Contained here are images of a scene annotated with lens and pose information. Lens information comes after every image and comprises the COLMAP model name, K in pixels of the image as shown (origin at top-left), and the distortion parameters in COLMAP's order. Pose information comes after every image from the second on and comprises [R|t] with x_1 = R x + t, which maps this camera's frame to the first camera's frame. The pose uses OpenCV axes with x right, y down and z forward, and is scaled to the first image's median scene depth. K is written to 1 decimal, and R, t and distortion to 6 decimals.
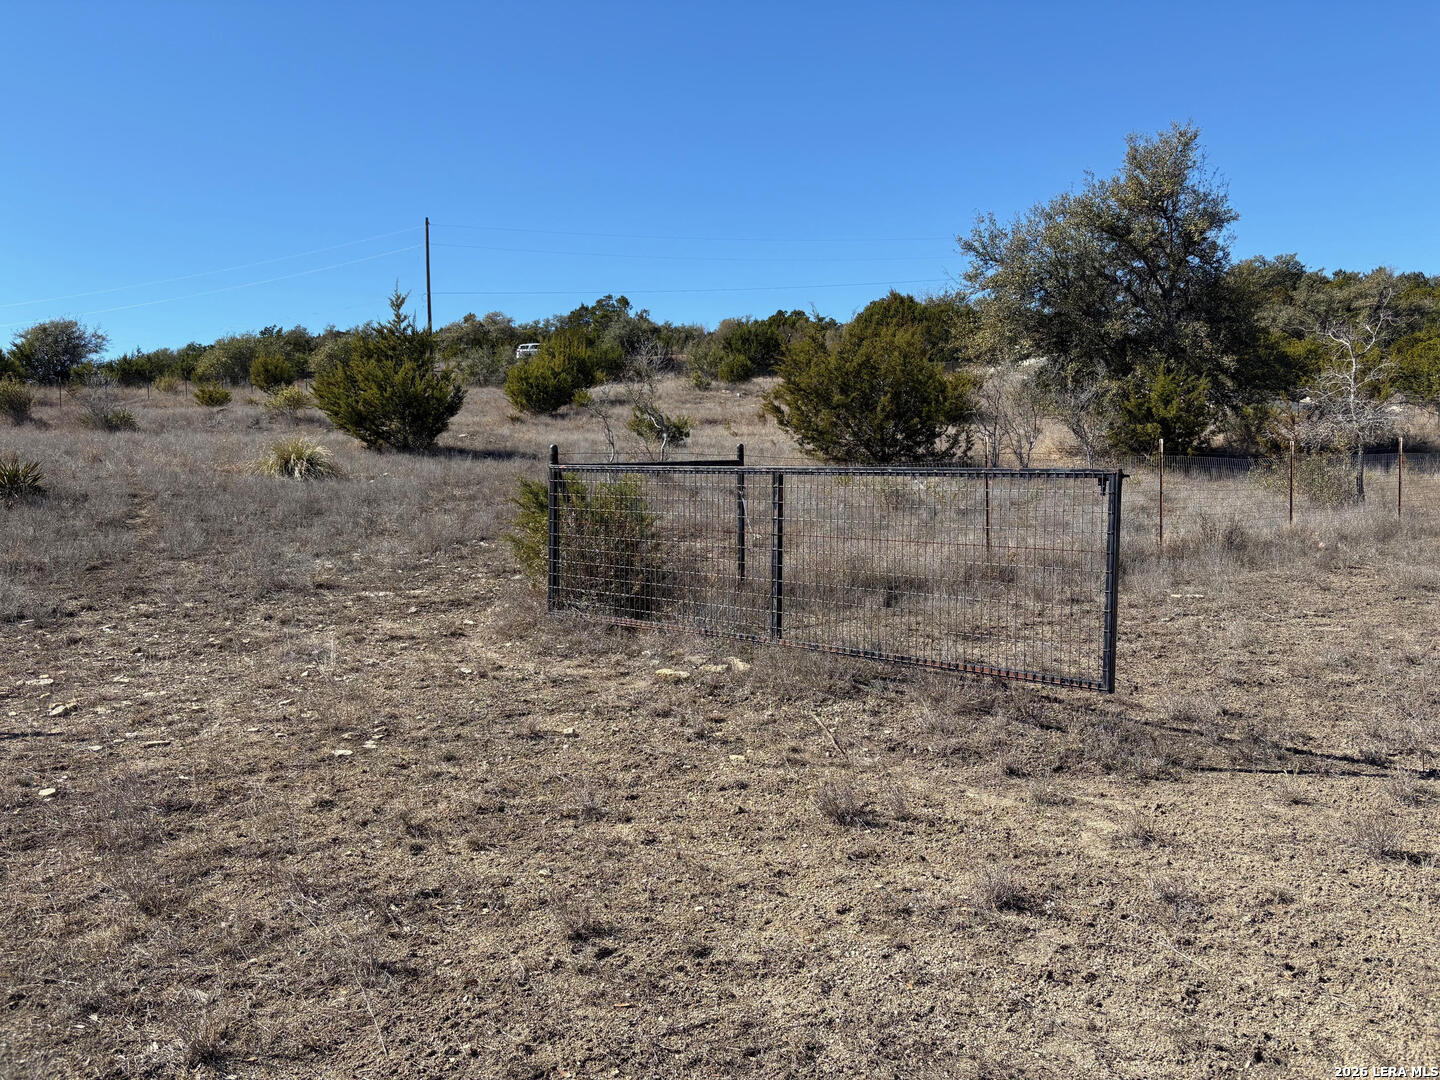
lens RADIAL K [[1085.3, 0, 720.0], [0, 1085.3, 540.0], [0, 0, 1]] dist [0.003288, 0.001414]
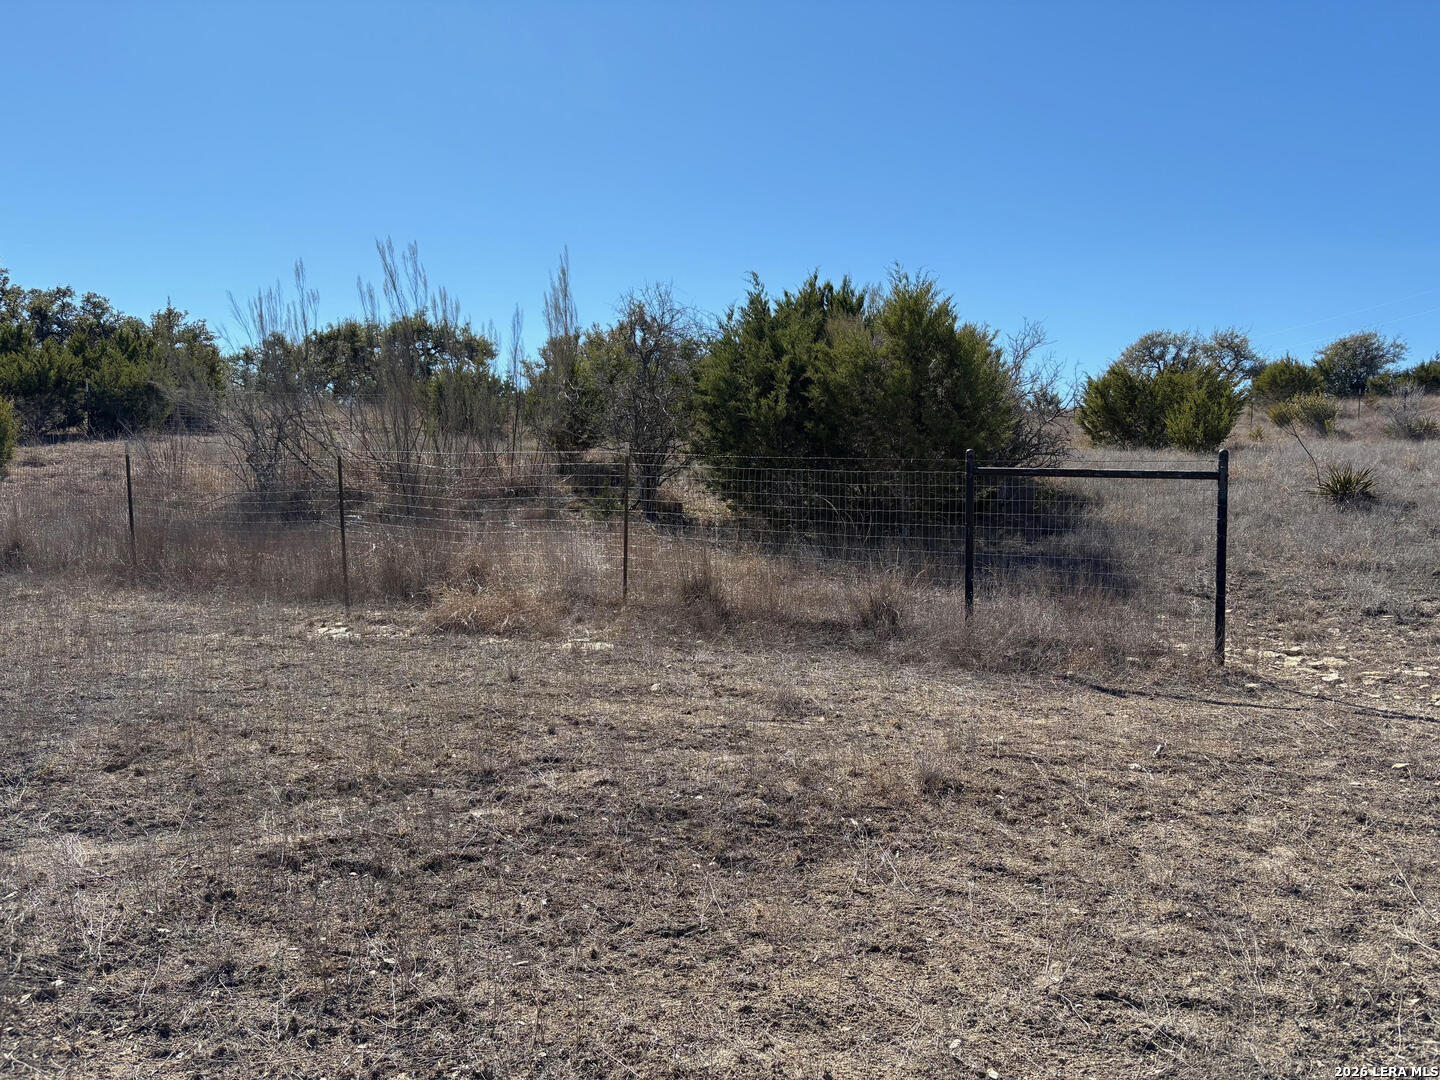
lens RADIAL K [[1085.3, 0, 720.0], [0, 1085.3, 540.0], [0, 0, 1]] dist [0.003288, 0.001414]
pose [[0.495696, 0.059678, -0.866443, -0.008560], [-0.068893, 0.997195, 0.029269, 0.002793], [0.865759, 0.045183, 0.498417, -0.020815]]
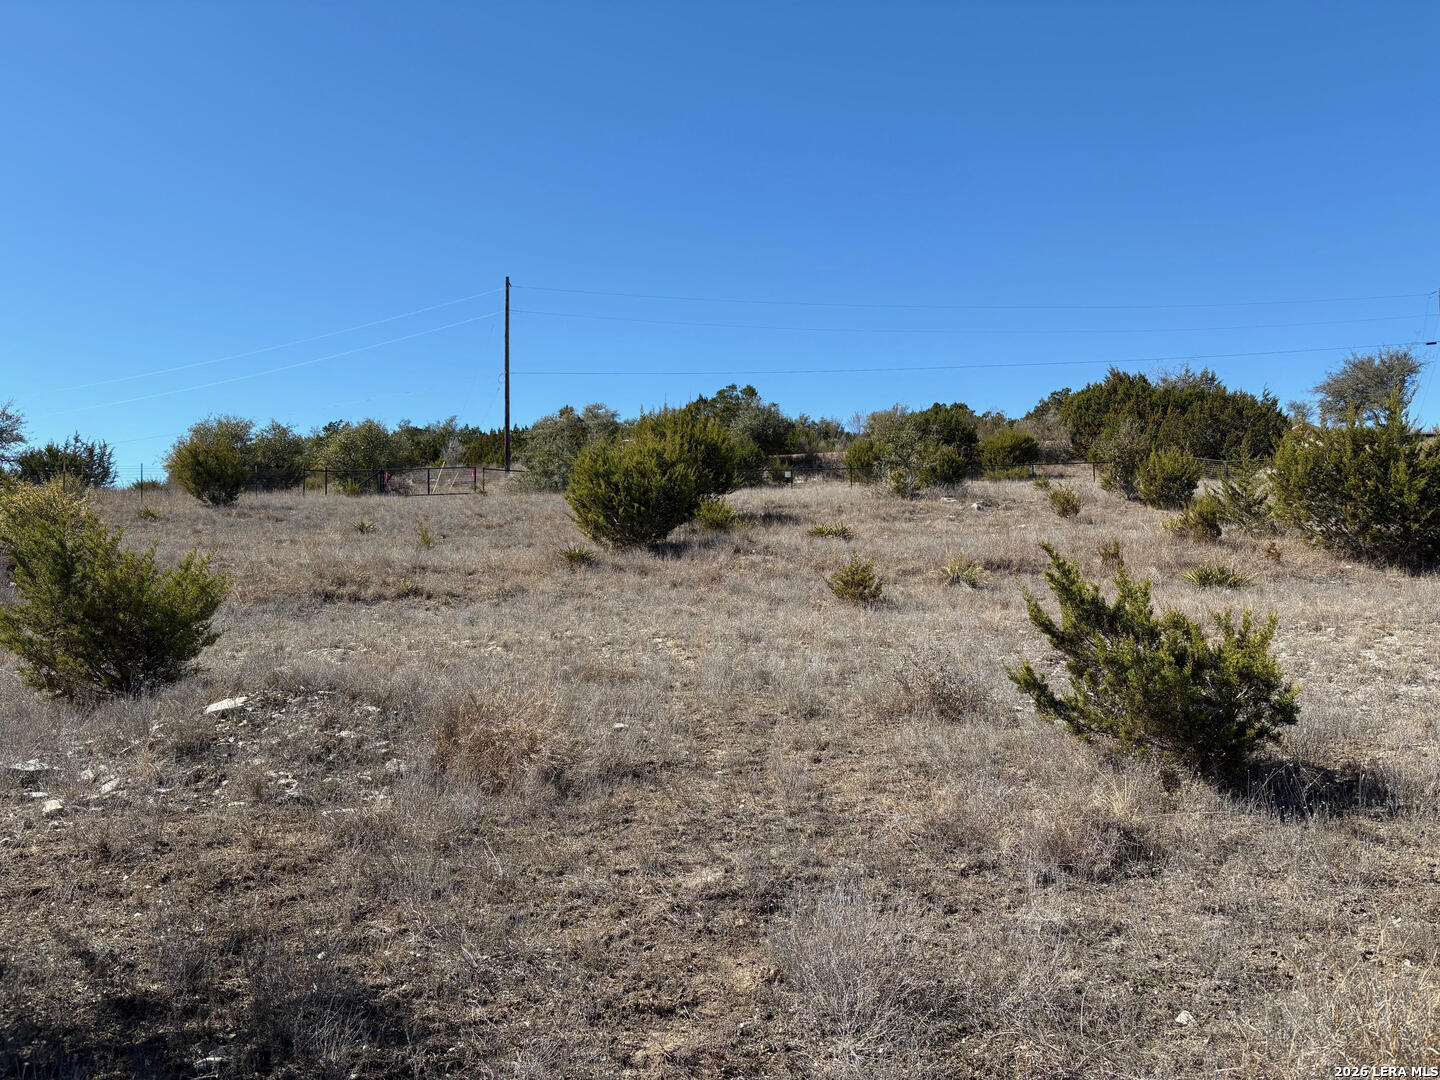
lens RADIAL K [[1085.3, 0, 720.0], [0, 1085.3, 540.0], [0, 0, 1]] dist [0.003288, 0.001414]
pose [[0.994988, 0.008716, -0.099613, -0.055604], [-0.018489, 0.995053, -0.097608, -0.051337], [0.098269, 0.098961, 0.990227, 0.373128]]
